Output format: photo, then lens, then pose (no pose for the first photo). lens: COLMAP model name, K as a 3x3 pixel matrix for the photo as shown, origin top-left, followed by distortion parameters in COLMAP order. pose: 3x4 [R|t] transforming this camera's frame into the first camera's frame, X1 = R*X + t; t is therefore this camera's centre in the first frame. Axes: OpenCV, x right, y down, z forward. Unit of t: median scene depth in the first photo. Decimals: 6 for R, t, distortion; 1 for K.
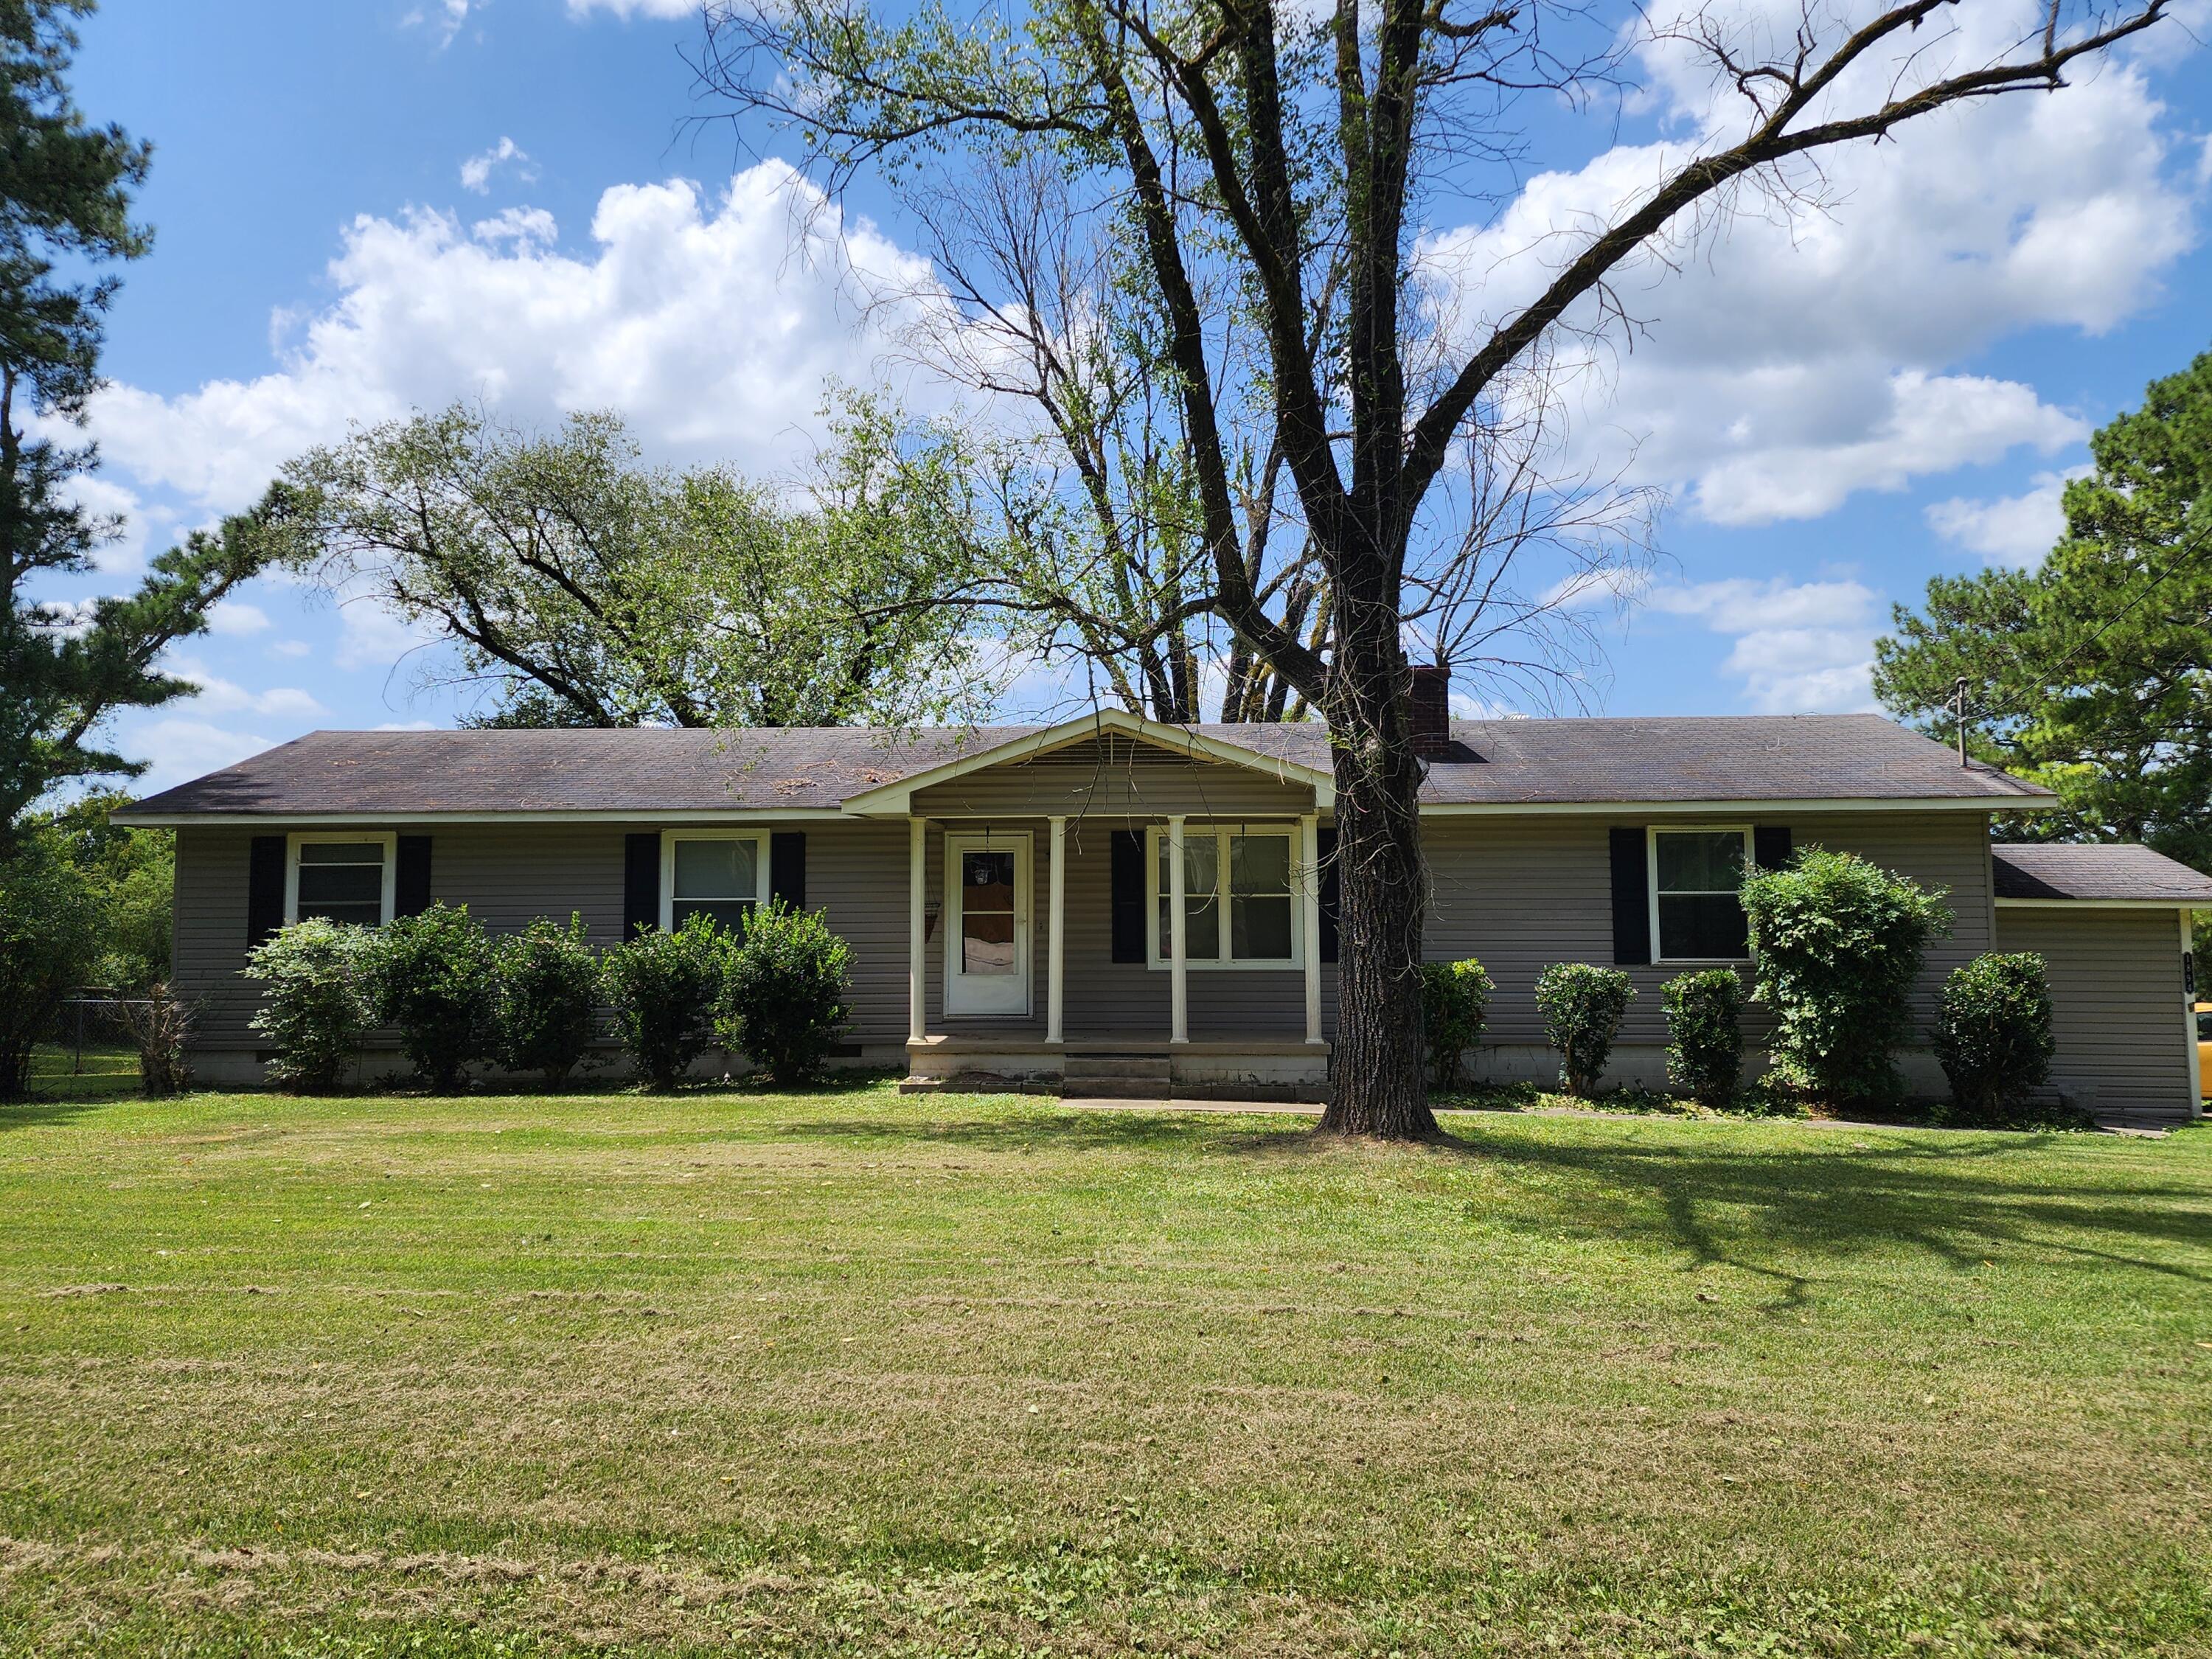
lens RADIAL K [[1510.5, 0, 1104.2], [0, 1510.5, 818.0], [0, 0, 1]] dist [0.037473, -0.002016]
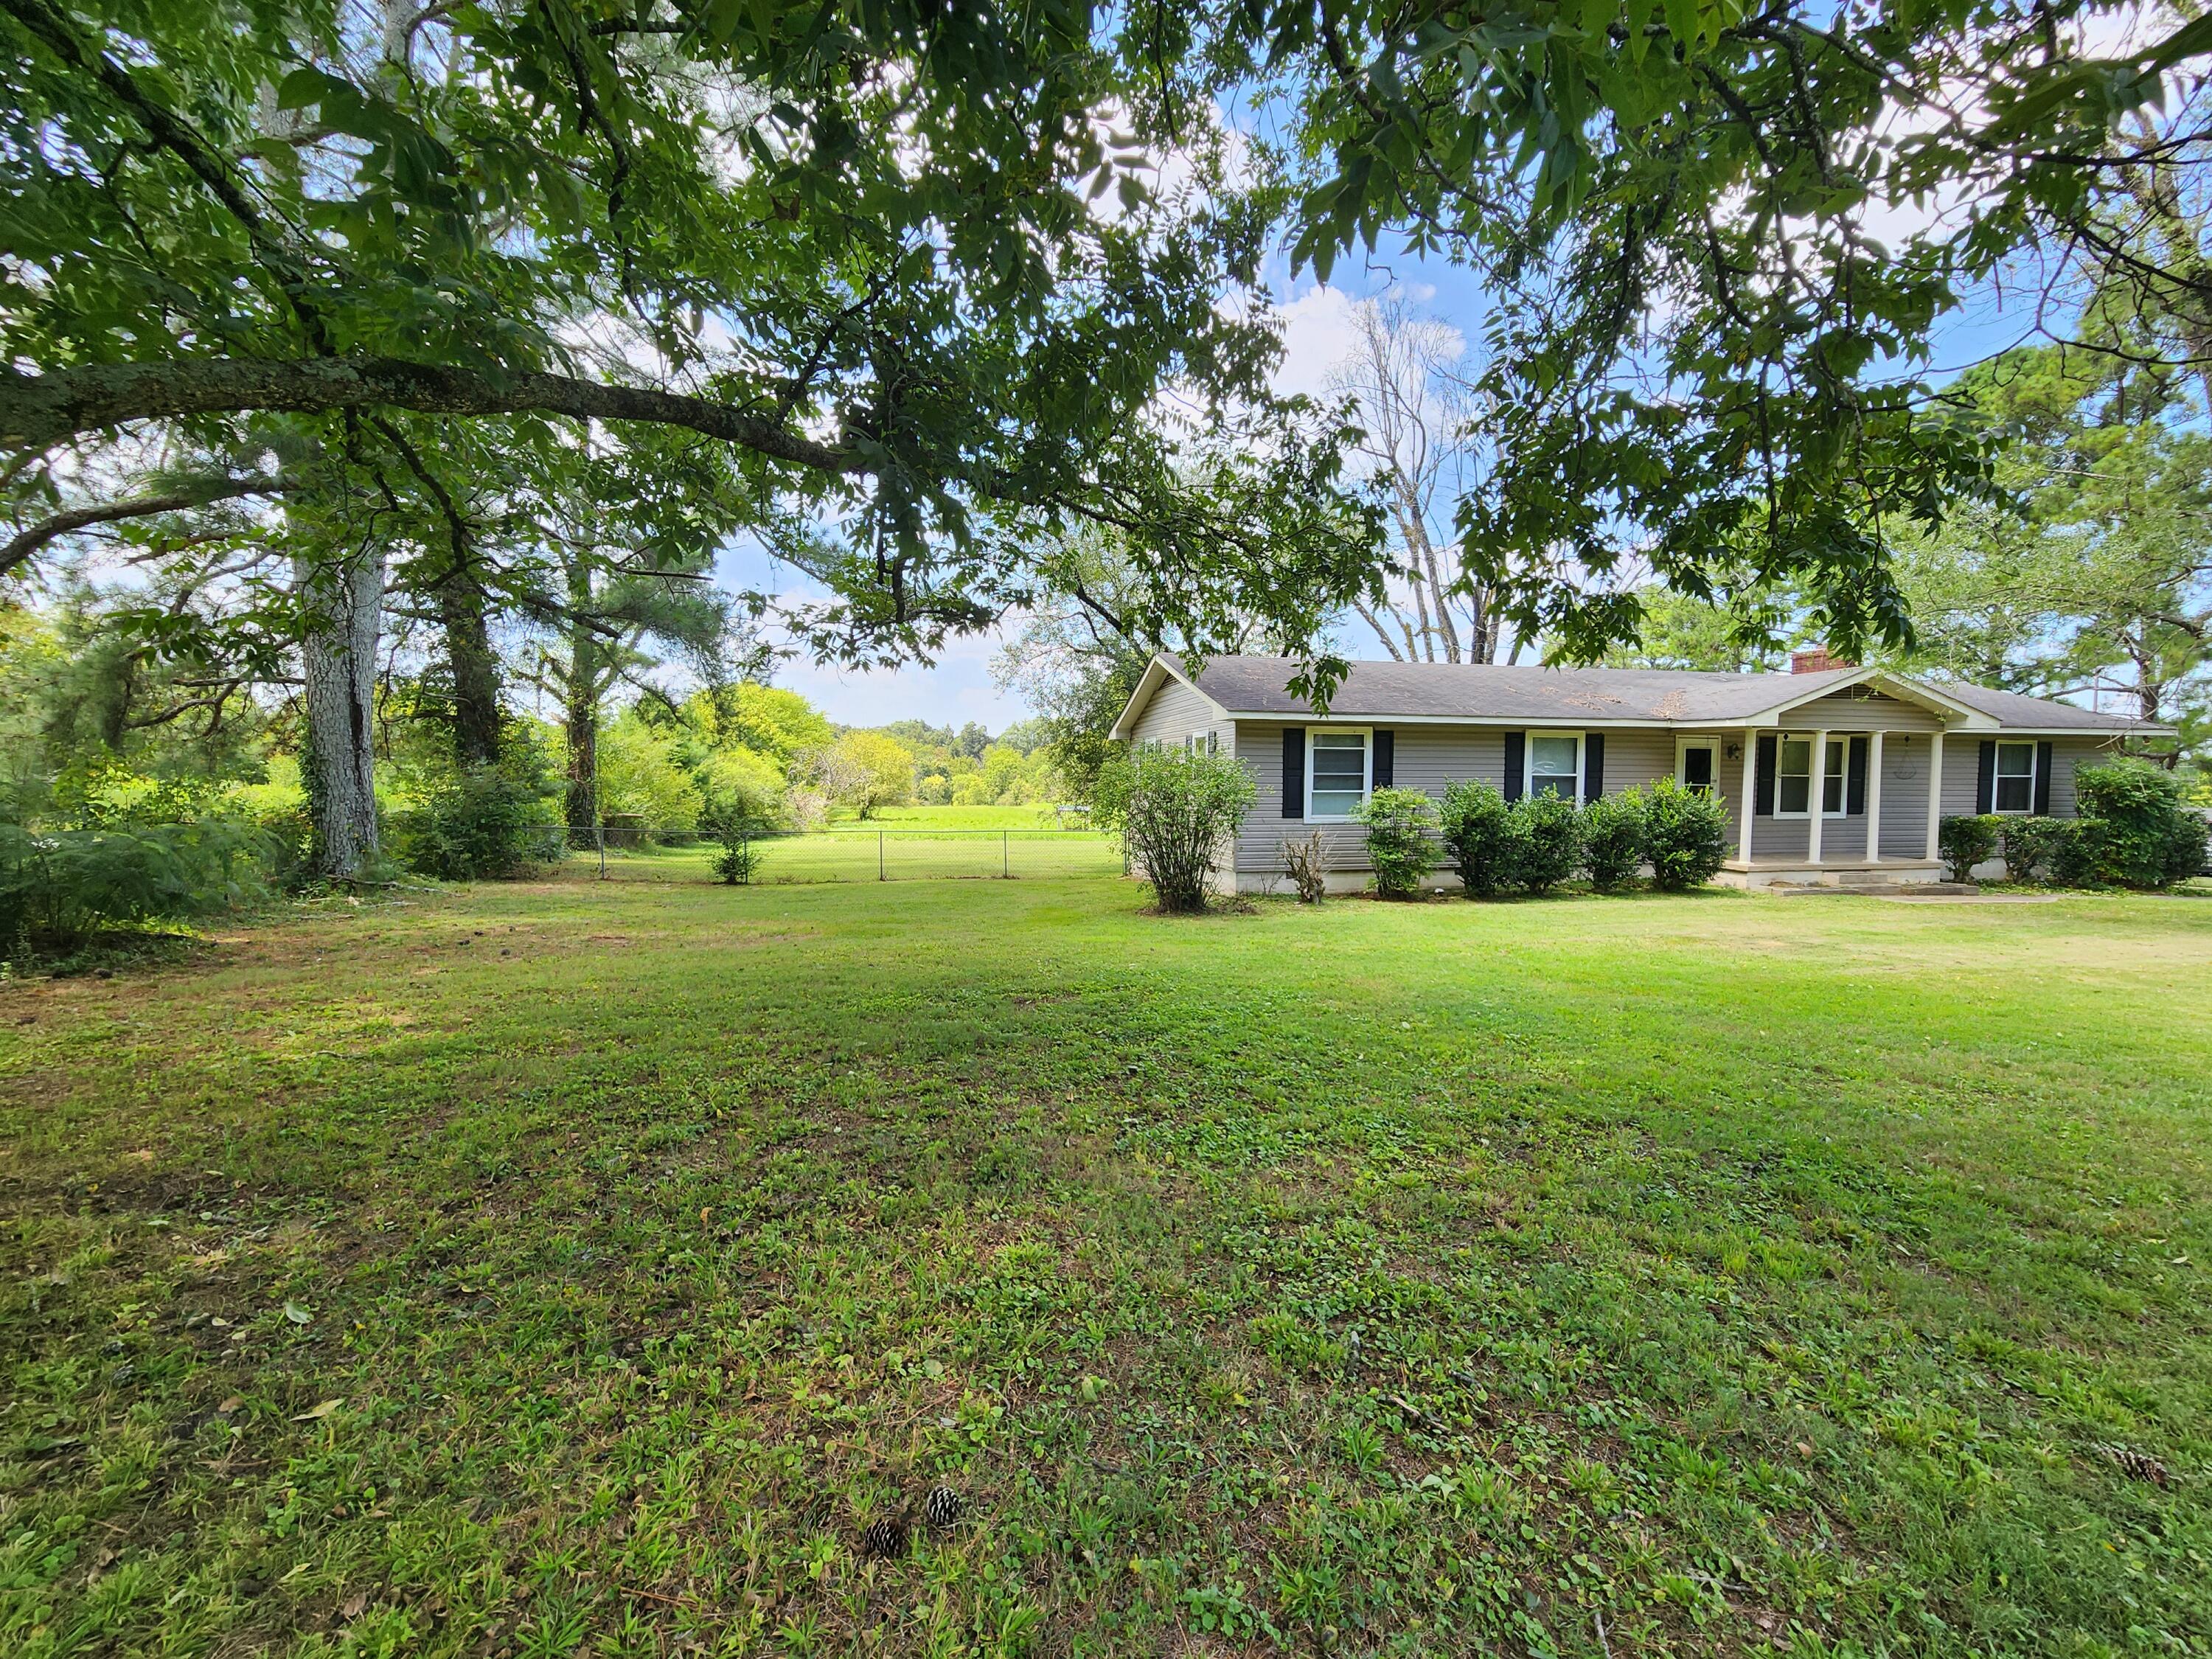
lens RADIAL K [[893.7, 0, 1106.2], [0, 893.7, 819.0], [0, 0, 1]] dist [0.002722, 0.000275]
pose [[0.978024, -0.001208, 0.208490, -0.988319], [-0.022645, 0.993452, 0.111983, 0.005149], [-0.207260, -0.114243, 0.971592, 0.200659]]
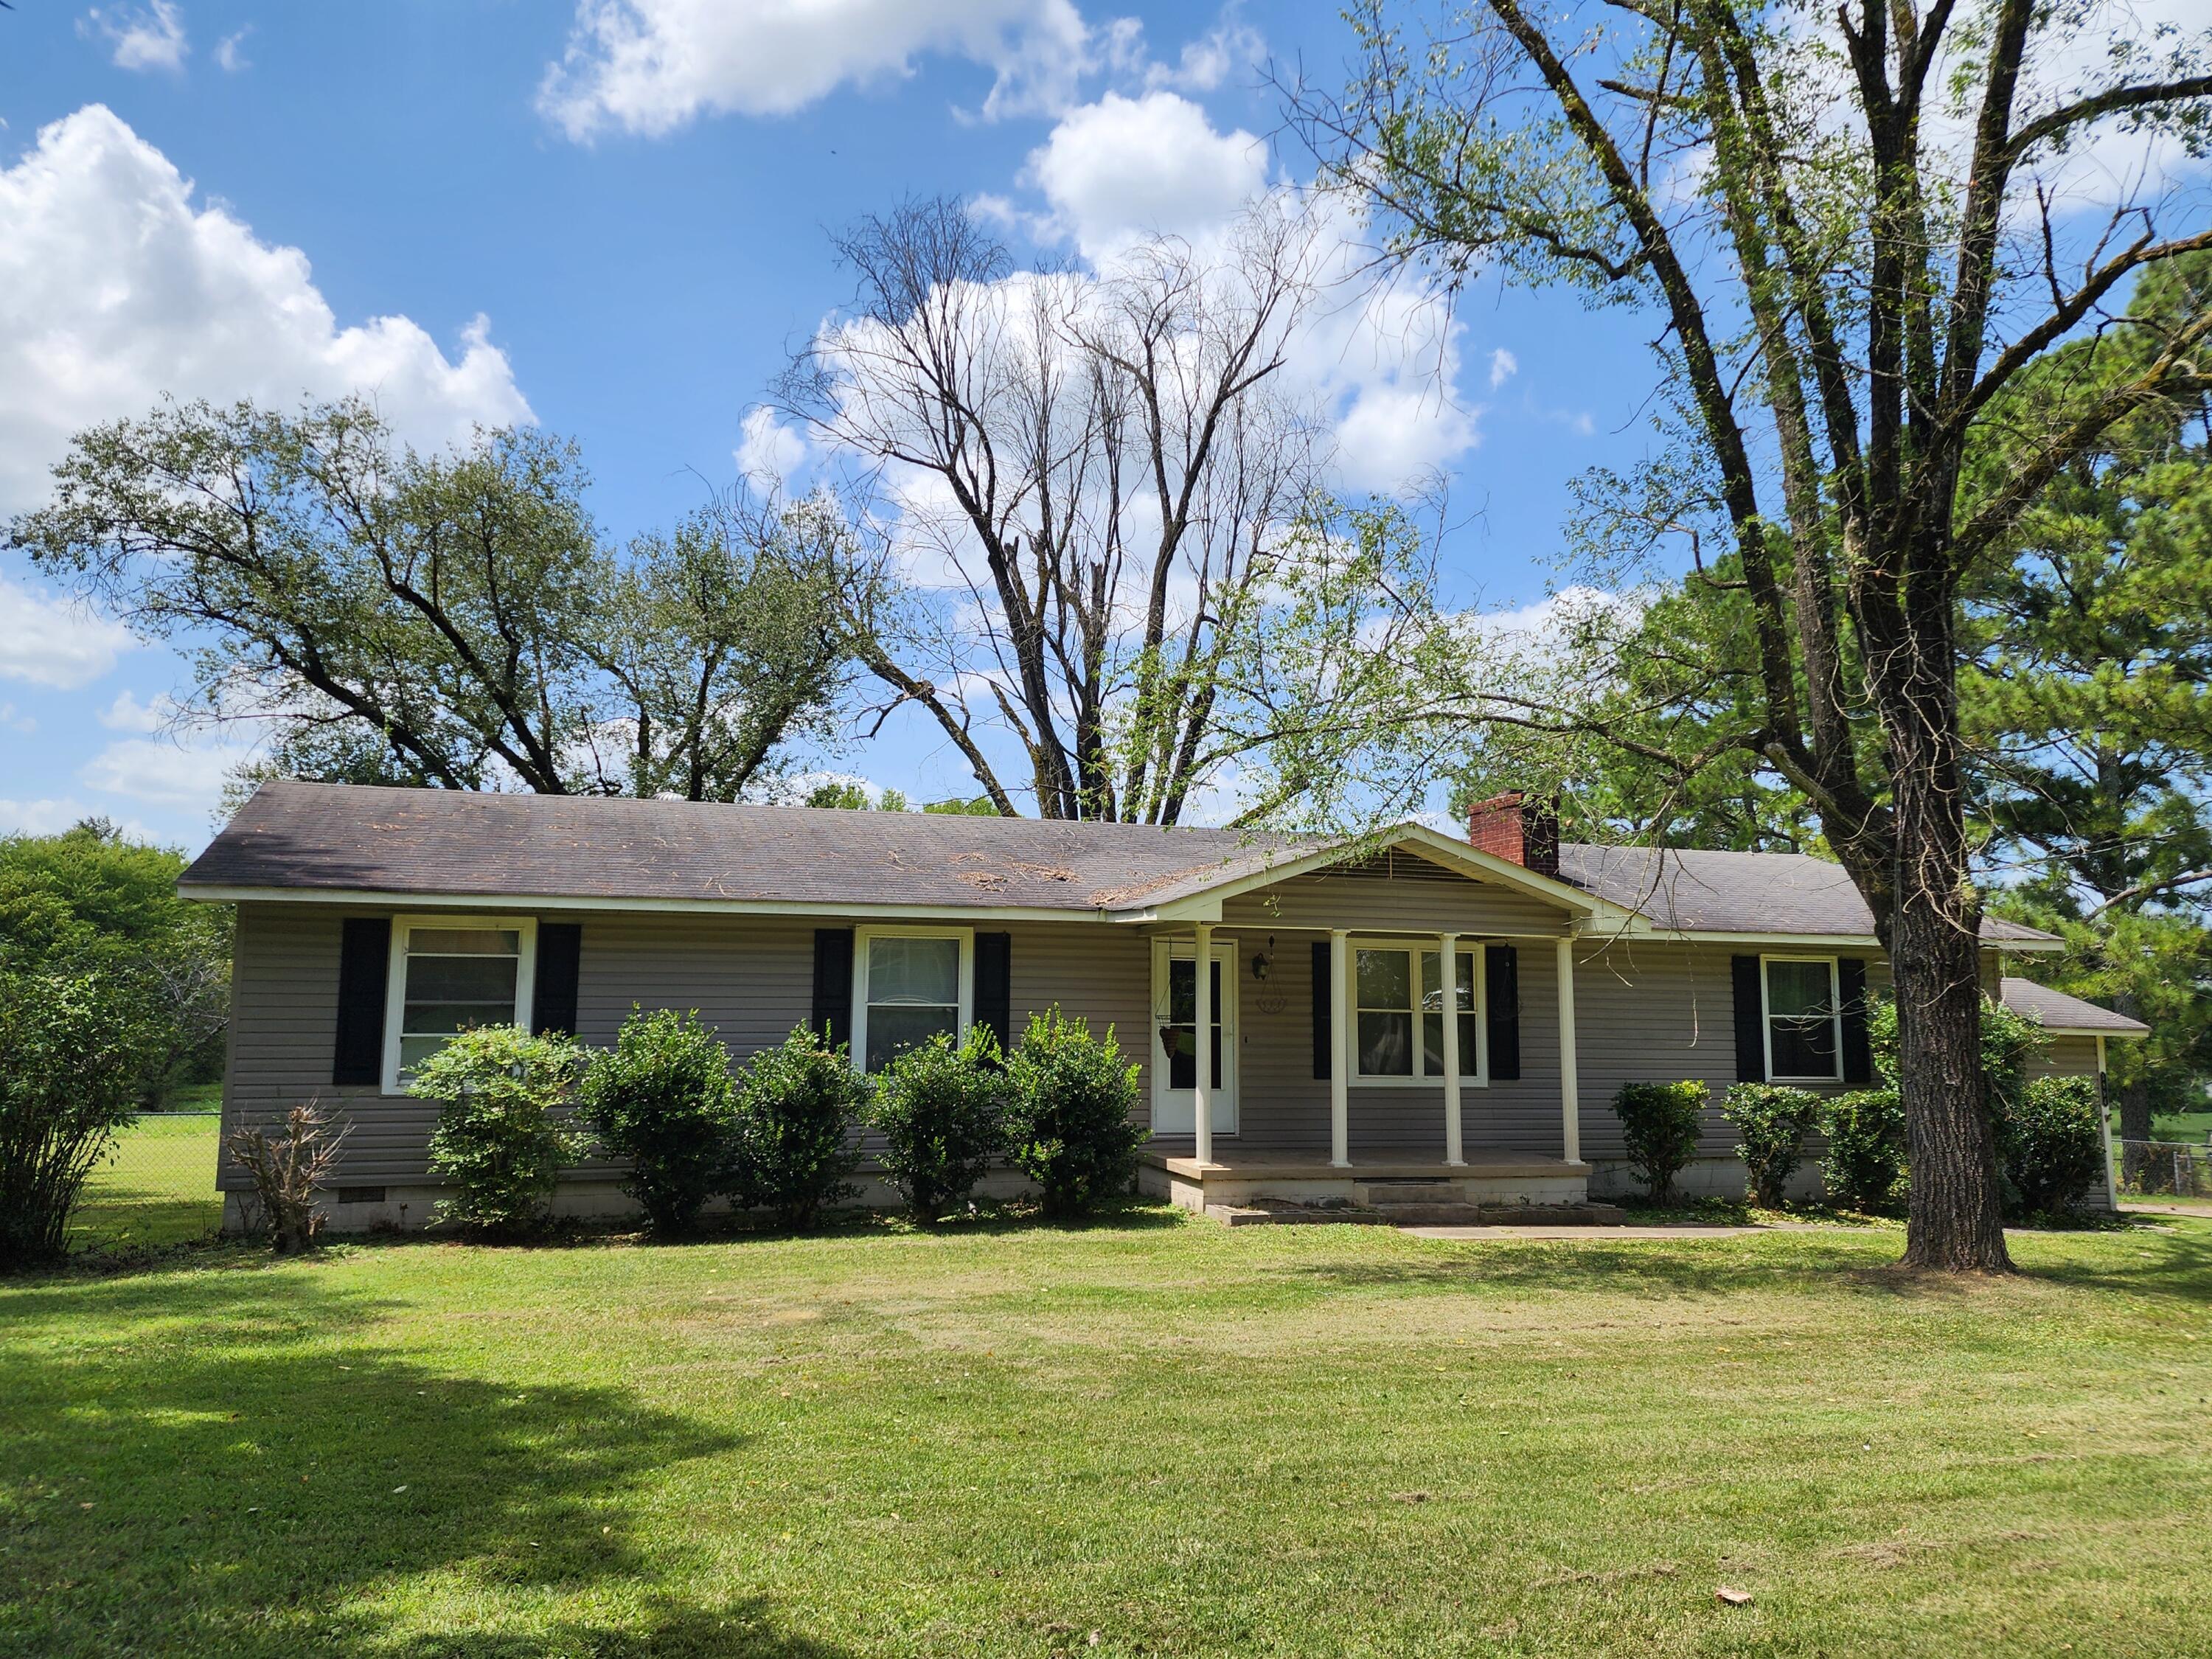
lens RADIAL K [[1510.5, 0, 1103.3], [0, 1510.5, 845.4], [0, 0, 1]] dist [0.037473, -0.002016]
pose [[0.944281, 0.051763, 0.325045, -0.487165], [-0.036952, 0.997985, -0.051579, 0.001278], [-0.327059, 0.036694, 0.944291, 0.140074]]
